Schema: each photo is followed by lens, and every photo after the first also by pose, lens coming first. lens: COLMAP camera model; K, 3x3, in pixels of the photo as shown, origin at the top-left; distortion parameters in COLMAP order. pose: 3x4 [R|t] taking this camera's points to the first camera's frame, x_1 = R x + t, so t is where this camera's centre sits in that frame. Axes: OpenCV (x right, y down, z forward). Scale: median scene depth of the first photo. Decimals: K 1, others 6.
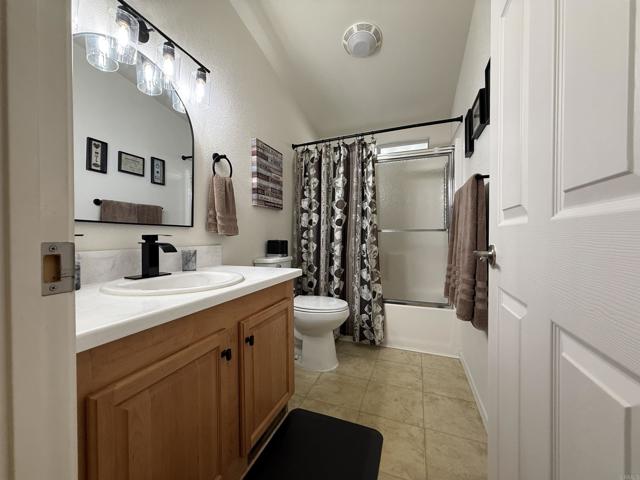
lens RADIAL K [[254.4, 0, 320.1], [0, 254.4, 239.7], [0, 0, 1]] dist [-0.000155, 0.000080]
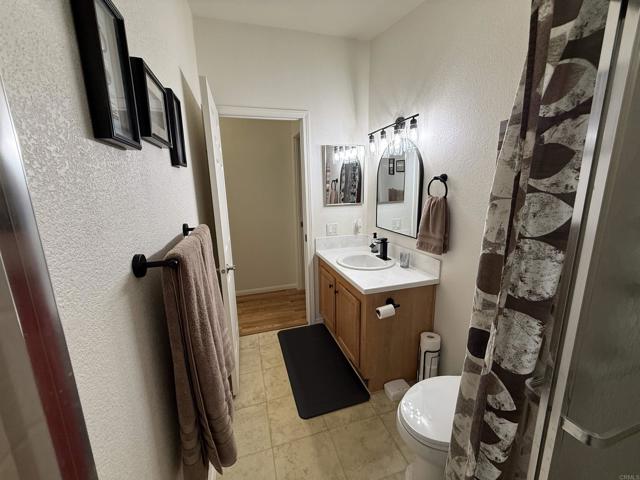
lens RADIAL K [[254.4, 0, 321.9], [0, 254.4, 236.1], [0, 0, 1]] dist [-0.000155, 0.000080]
pose [[-0.782315, 0.134171, -0.608261, 0.730614], [0.016070, 0.980548, 0.195621, -0.348595], [0.622676, 0.143262, -0.769253, 1.713112]]
